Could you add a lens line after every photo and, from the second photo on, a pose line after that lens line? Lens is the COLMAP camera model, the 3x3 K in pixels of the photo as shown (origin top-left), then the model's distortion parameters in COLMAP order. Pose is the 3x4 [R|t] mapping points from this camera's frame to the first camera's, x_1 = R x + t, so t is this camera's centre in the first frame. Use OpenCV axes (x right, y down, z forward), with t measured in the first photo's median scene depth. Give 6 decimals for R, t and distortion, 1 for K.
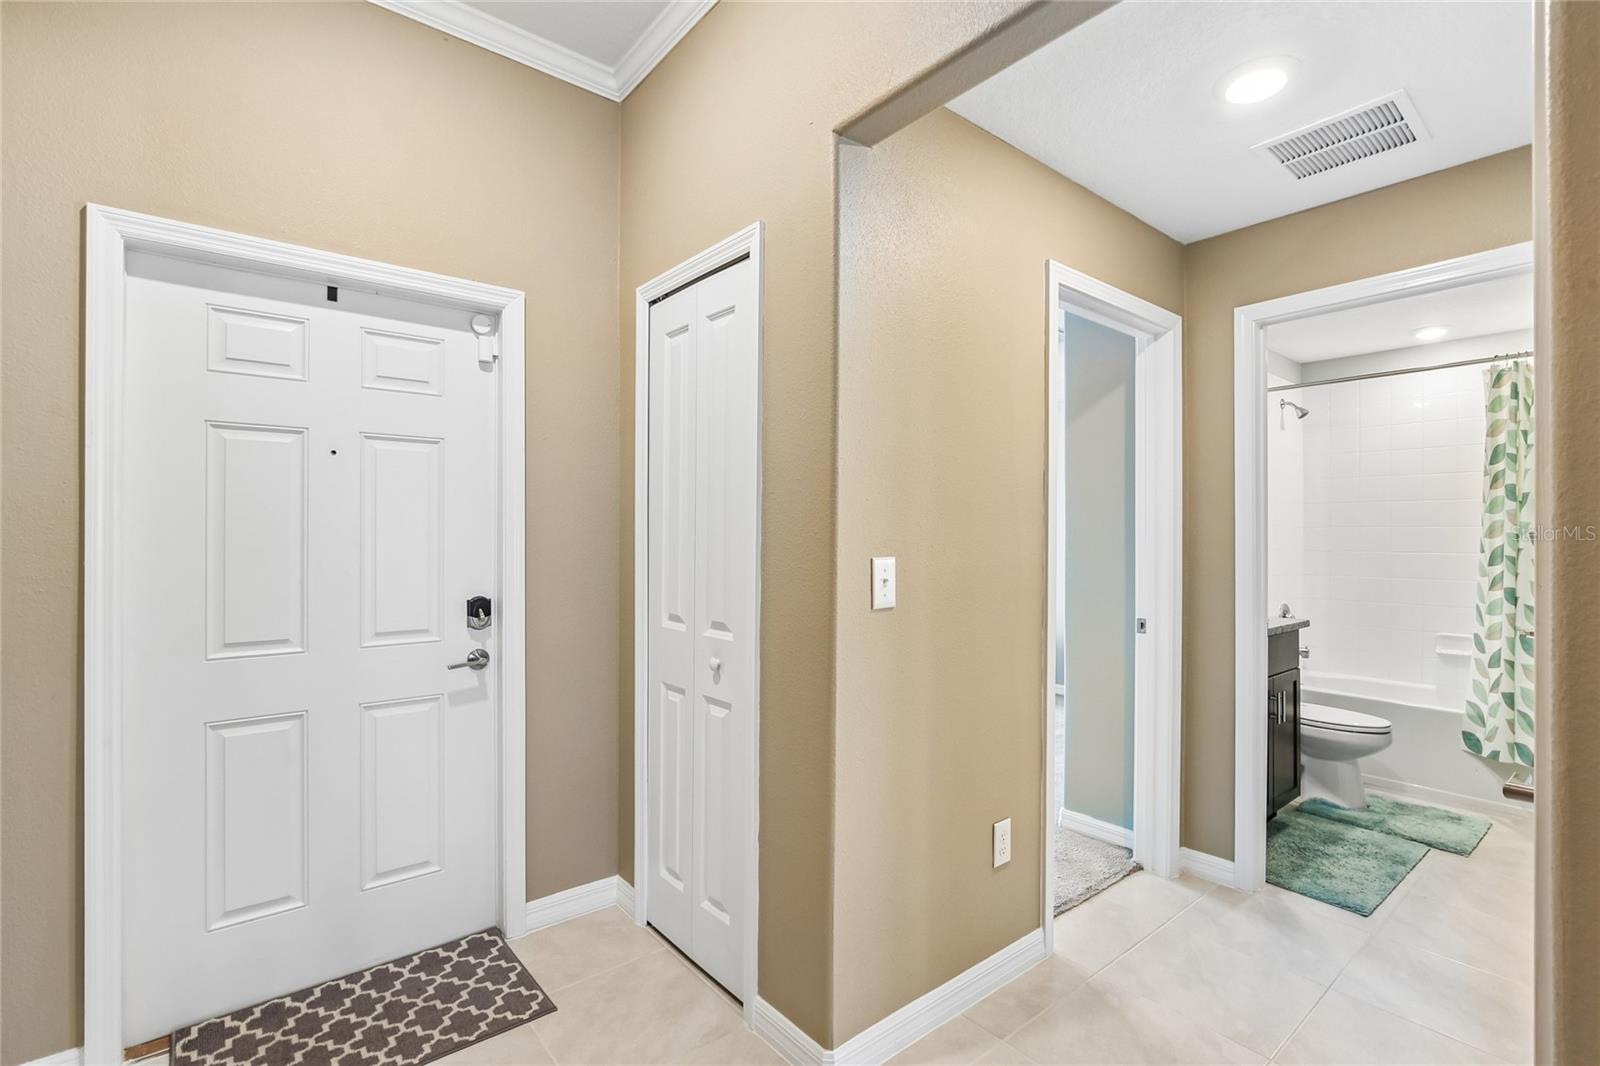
lens RADIAL K [[743.1, 0, 807.7], [0, 743.1, 533.1], [0, 0, 1]] dist [-0.018247, 0.006846]
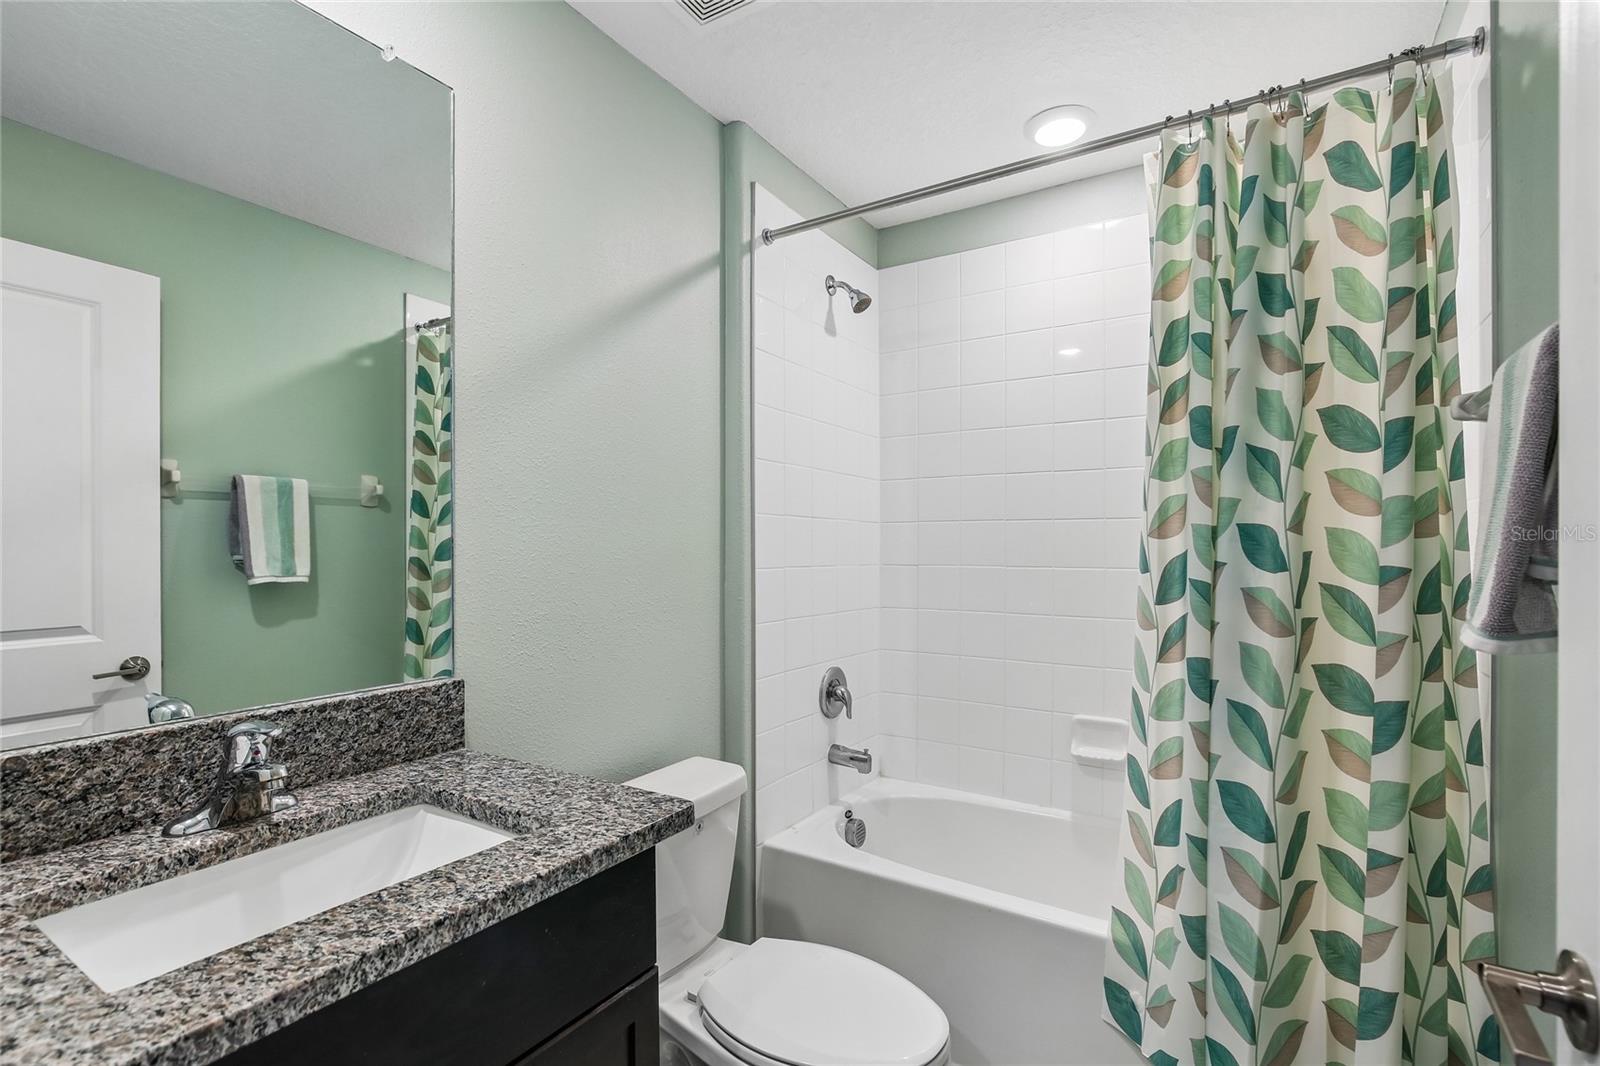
lens RADIAL K [[743.1, 0, 815.0], [0, 743.1, 547.3], [0, 0, 1]] dist [-0.018247, 0.006846]
pose [[0.944211, -0.000446, 0.329341, 0.604927], [-0.000911, 0.999992, 0.003967, 0.010672], [-0.329340, -0.004045, 0.944203, 0.667775]]
